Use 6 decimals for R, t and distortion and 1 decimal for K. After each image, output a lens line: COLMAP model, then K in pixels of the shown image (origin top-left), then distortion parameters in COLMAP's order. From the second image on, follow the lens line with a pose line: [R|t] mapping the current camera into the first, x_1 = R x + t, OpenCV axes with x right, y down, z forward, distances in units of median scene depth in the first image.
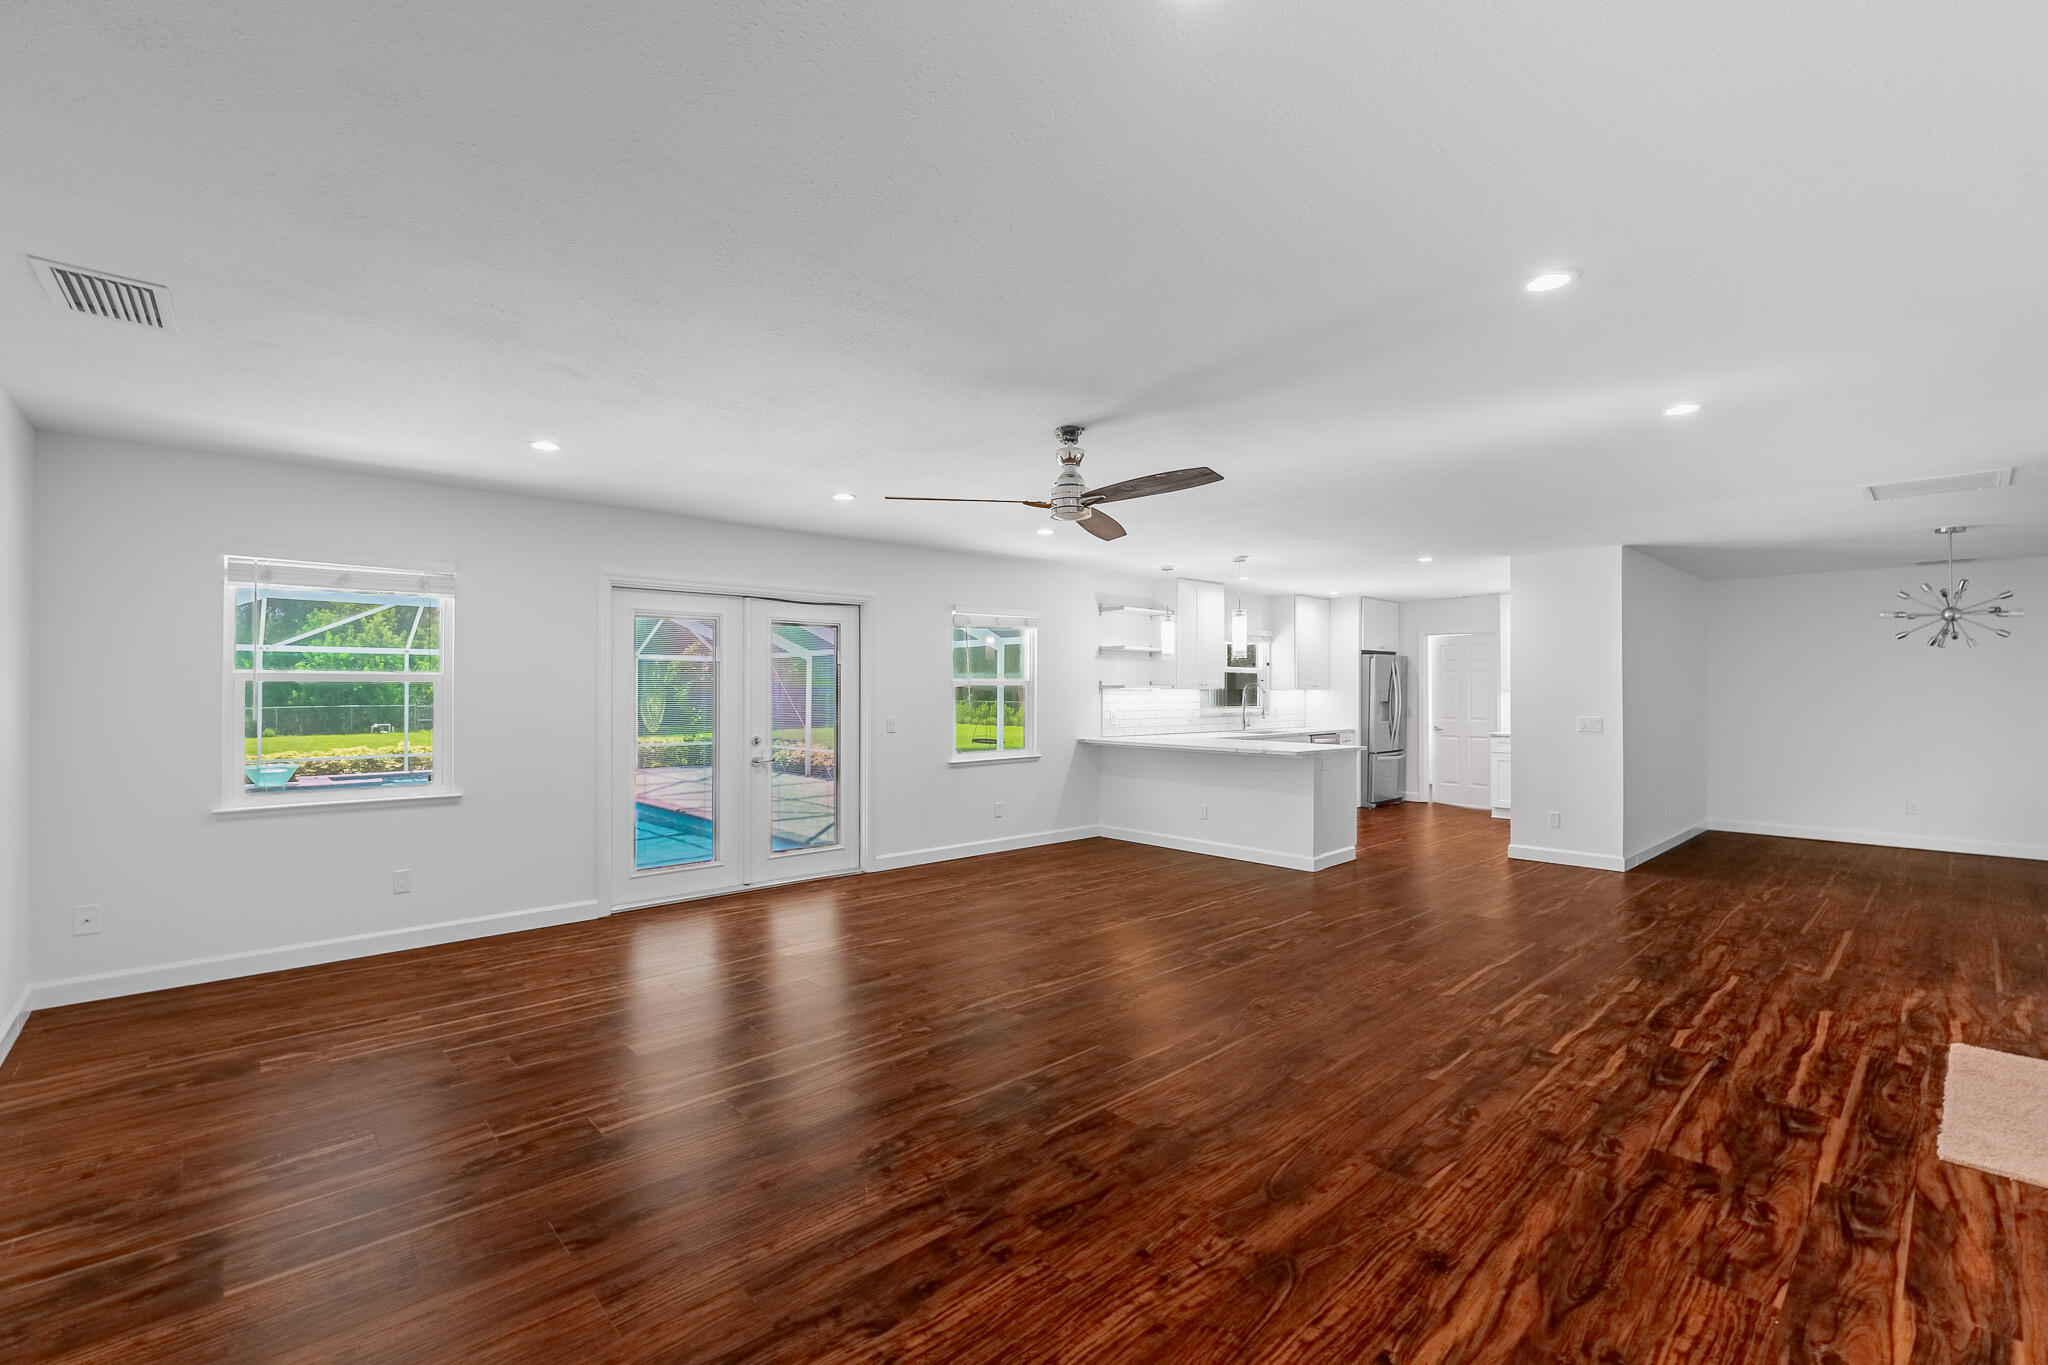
lens RADIAL K [[878.0, 0, 1037.1], [0, 878.0, 683.6], [0, 0, 1]] dist [-0.006946, -0.000122]
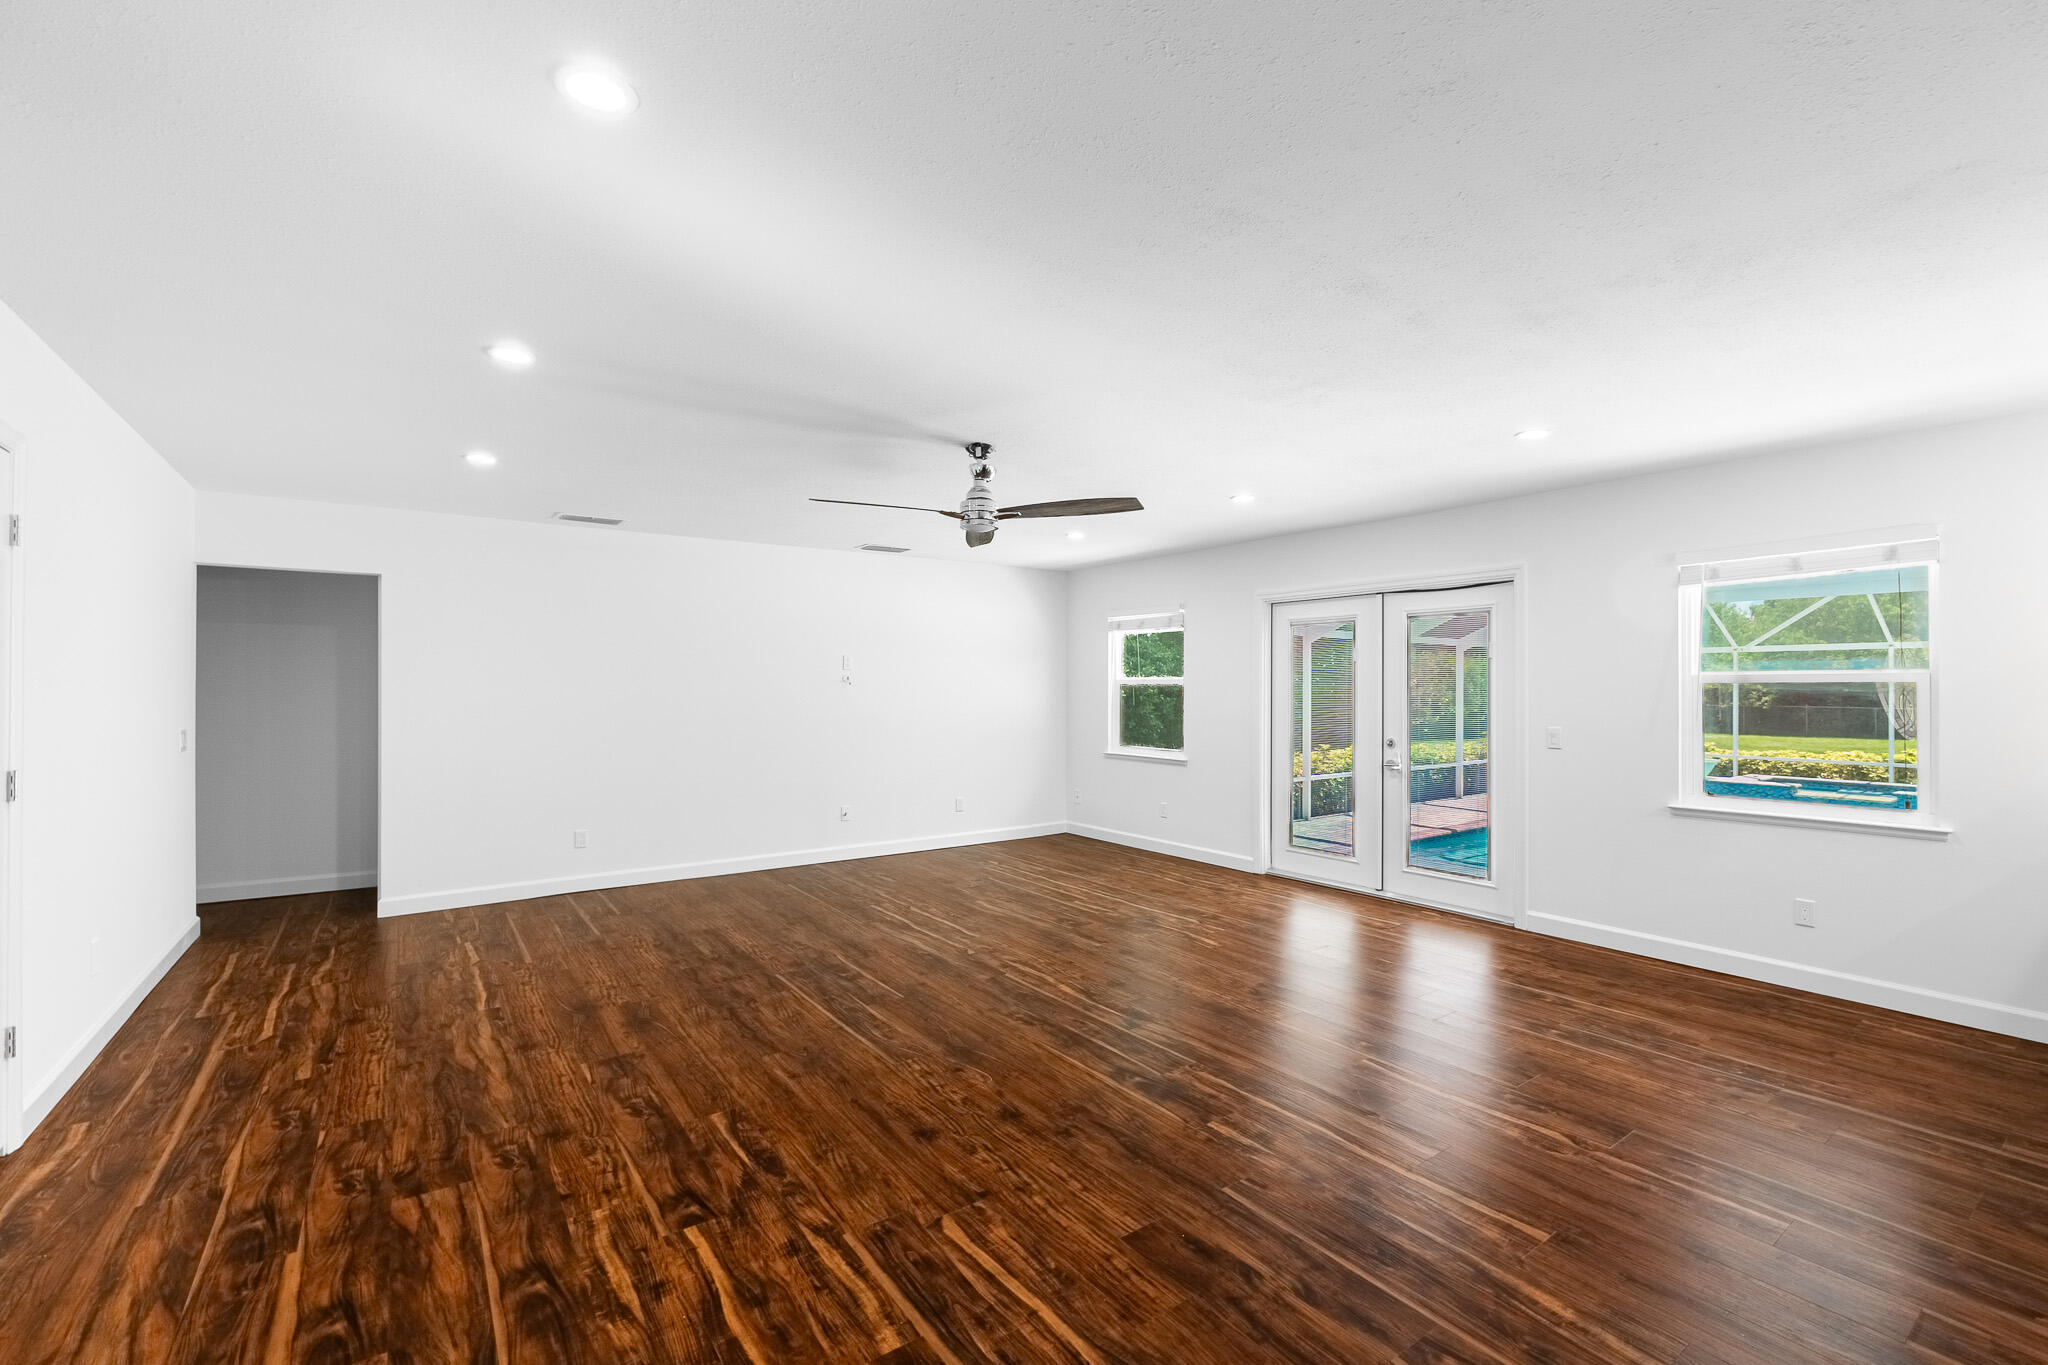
lens RADIAL K [[873.1, 0, 1040.2], [0, 873.1, 687.8], [0, 0, 1]] dist [-0.009650, 0.001127]
pose [[-0.118141, -0.001908, -0.992995, 1.153788], [0.006723, 0.999974, -0.002722, 0.007901], [0.992974, -0.006997, -0.118125, 1.273130]]
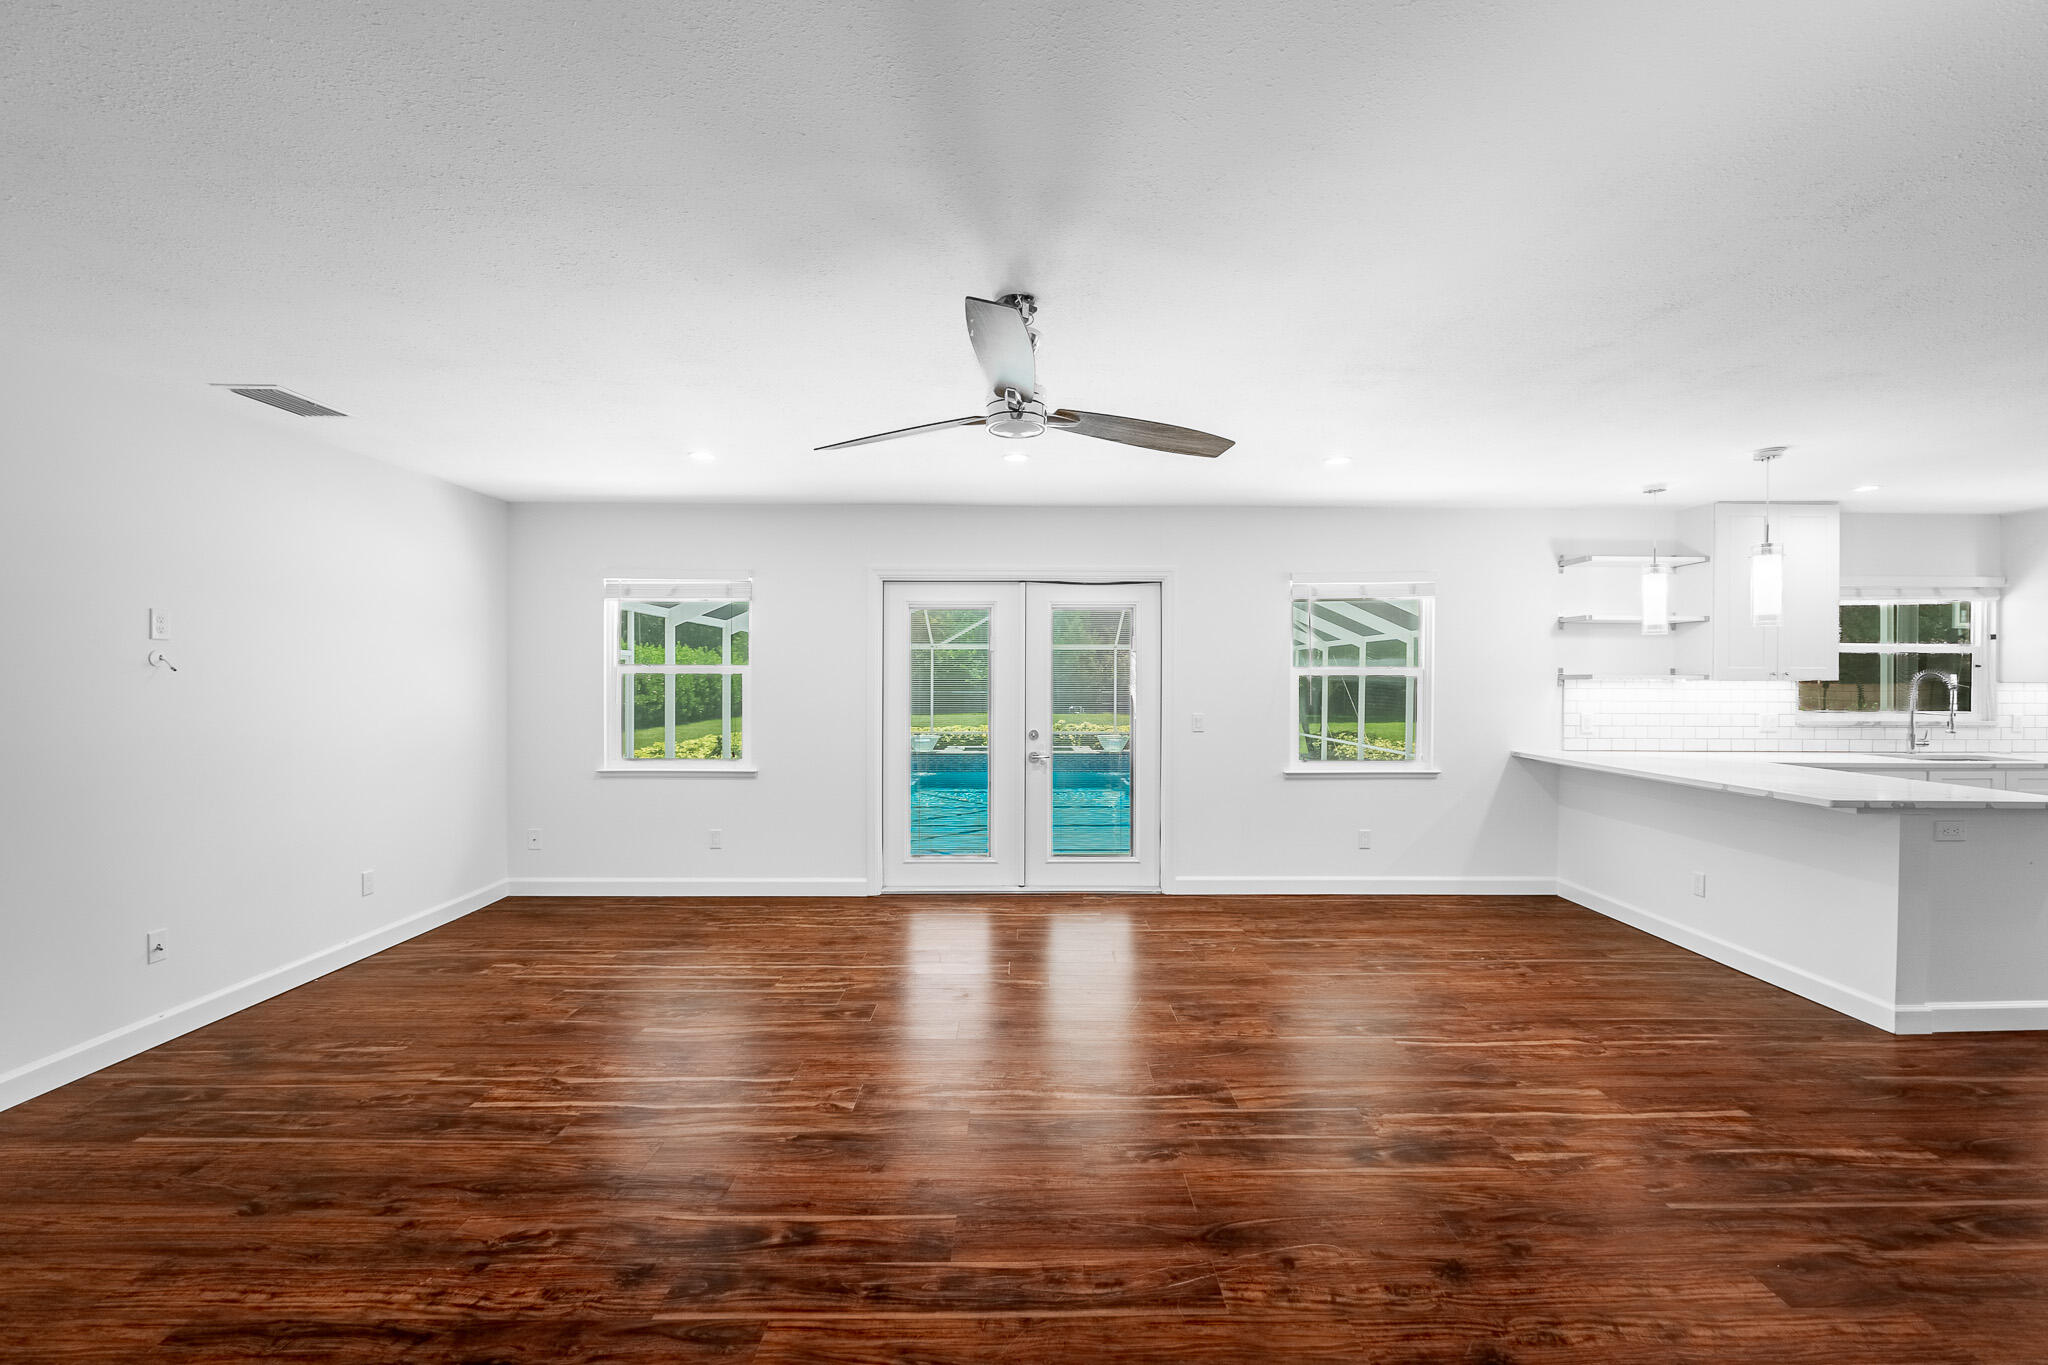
lens RADIAL K [[878.0, 0, 1037.1], [0, 878.0, 683.6], [0, 0, 1]] dist [-0.006946, -0.000122]
pose [[0.741797, 0.005050, -0.670606, 0.540716], [0.002879, 0.999938, 0.010715, 0.000570], [0.670619, -0.009879, 0.741737, 0.531671]]
